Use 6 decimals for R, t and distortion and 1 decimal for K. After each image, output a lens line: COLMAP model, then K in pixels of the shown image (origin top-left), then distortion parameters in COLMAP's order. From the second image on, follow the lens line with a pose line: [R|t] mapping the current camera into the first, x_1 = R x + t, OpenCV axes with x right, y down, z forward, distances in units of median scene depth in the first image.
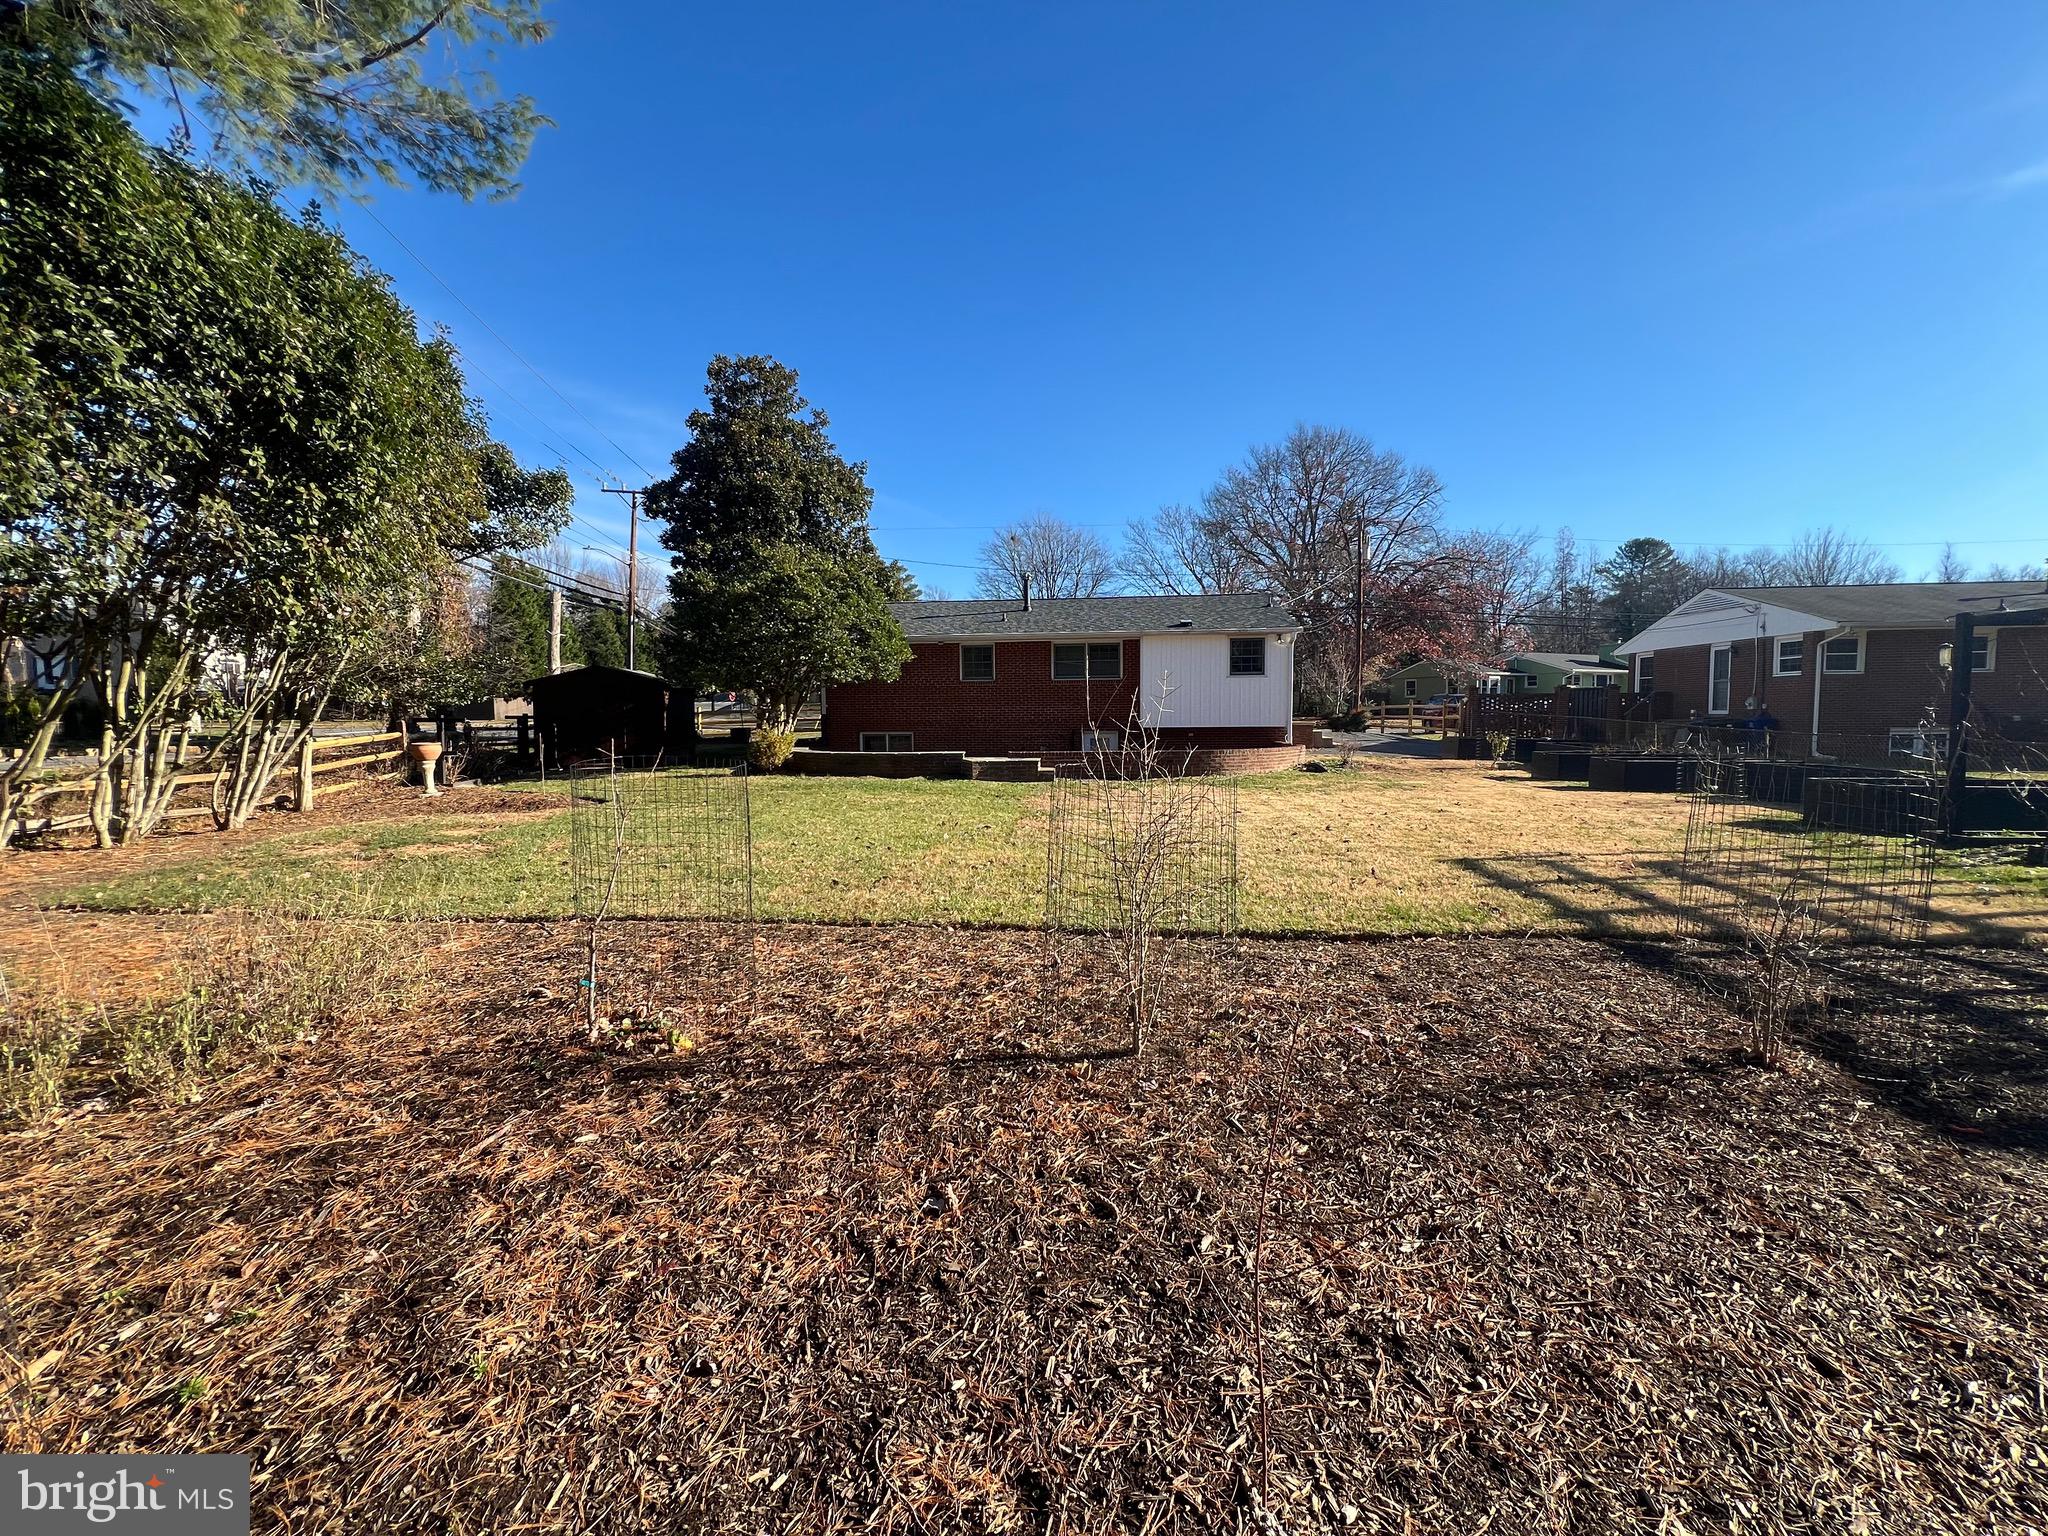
lens RADIAL K [[819.8, 0, 1023.0], [0, 819.8, 767.9], [0, 0, 1]] dist [-0.002266, 0.000289]
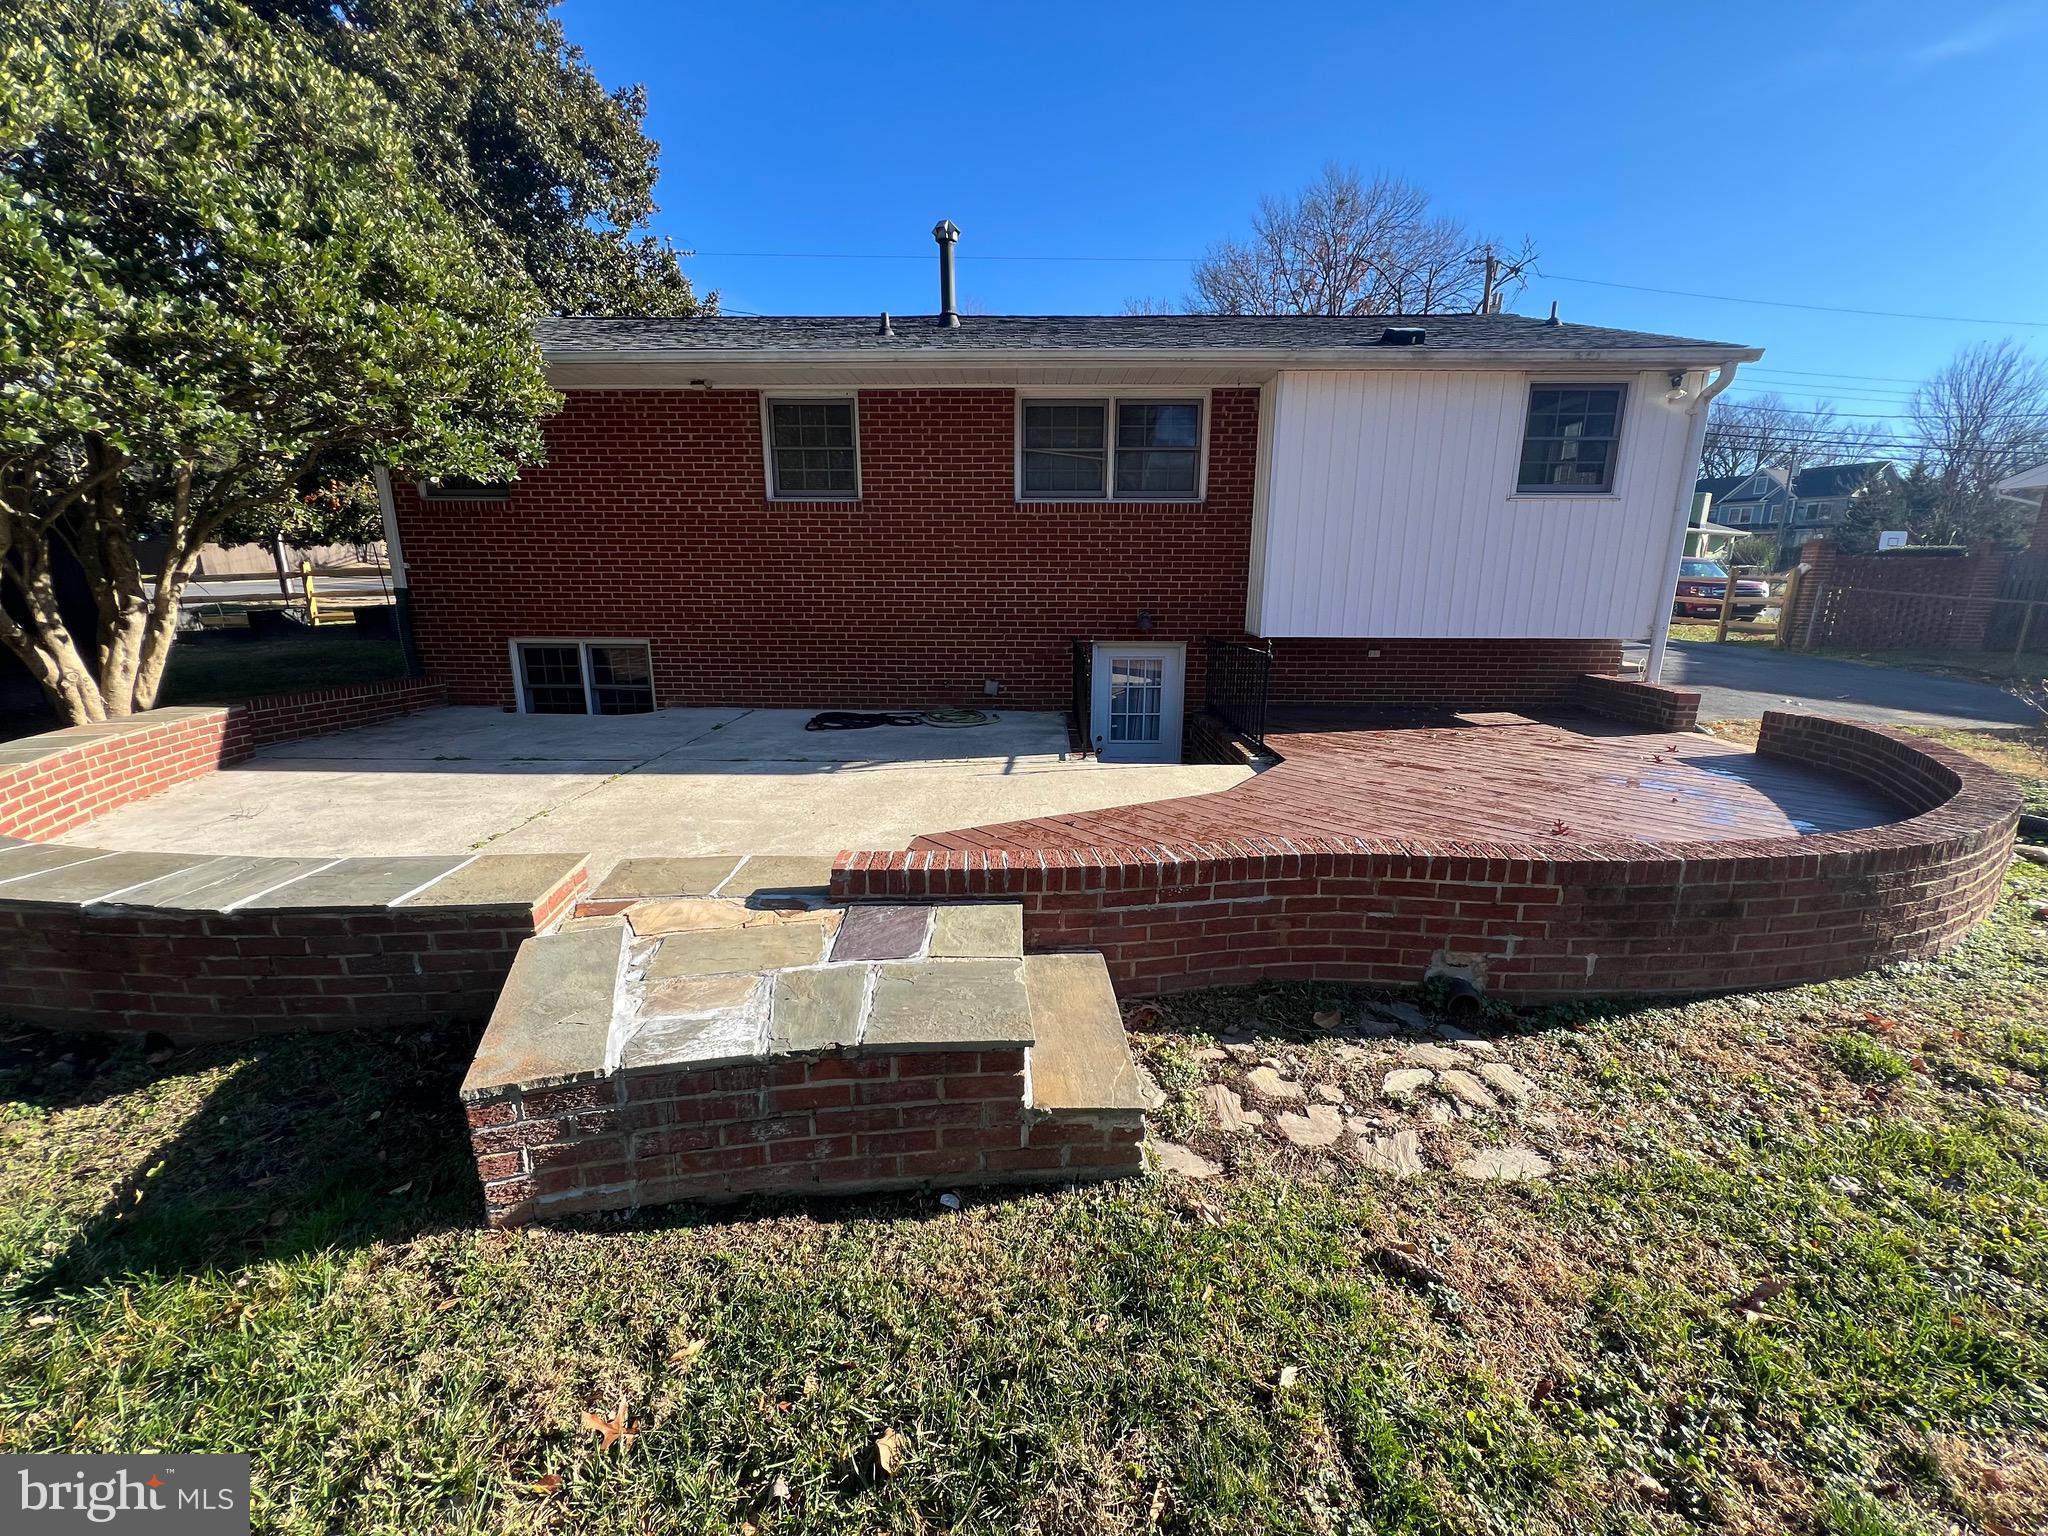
lens RADIAL K [[819.8, 0, 1023.6], [0, 819.8, 772.7], [0, 0, 1]] dist [-0.002266, 0.000289]
pose [[0.996252, -0.008834, 0.086049, 0.005114], [-0.006347, 0.984625, 0.174564, -0.050902], [-0.086268, -0.174456, 0.980879, 0.611766]]
